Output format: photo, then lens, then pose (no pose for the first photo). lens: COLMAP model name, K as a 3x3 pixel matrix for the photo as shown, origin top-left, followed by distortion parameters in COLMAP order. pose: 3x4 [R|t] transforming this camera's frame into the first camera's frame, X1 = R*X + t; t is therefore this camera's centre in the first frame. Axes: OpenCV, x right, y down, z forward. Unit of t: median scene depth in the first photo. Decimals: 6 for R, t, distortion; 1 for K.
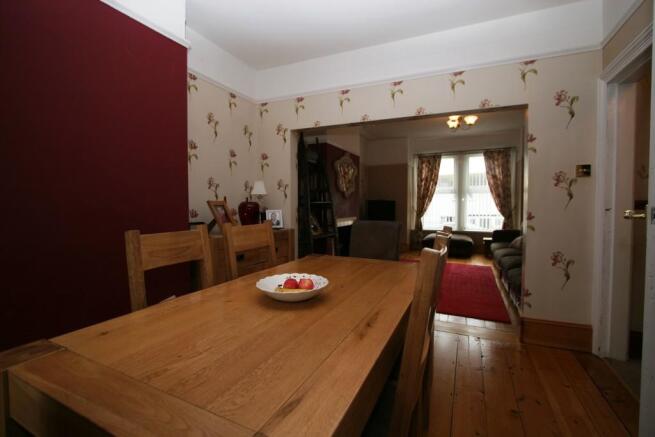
lens RADIAL K [[293.4, 0, 326.1], [0, 293.4, 216.3], [0, 0, 1]] dist [-0.003214, 0.000189]
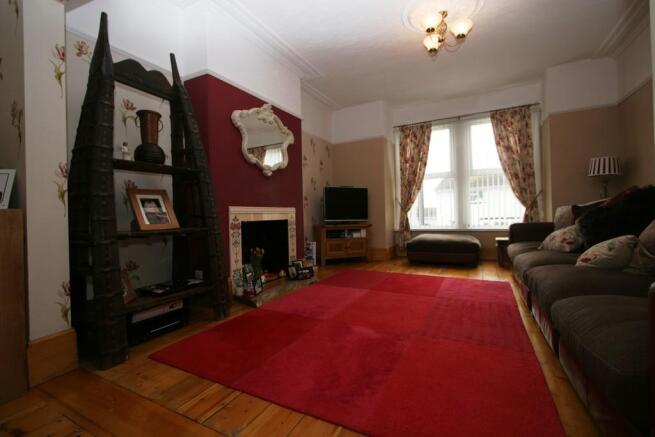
lens RADIAL K [[293.4, 0, 327.8], [0, 293.4, 216.5], [0, 0, 1]] dist [-0.003214, 0.000189]
pose [[0.999019, -0.027146, -0.034998, 0.170540], [0.025911, 0.999041, -0.035282, 0.038059], [0.035922, 0.034341, 0.998764, 0.302499]]
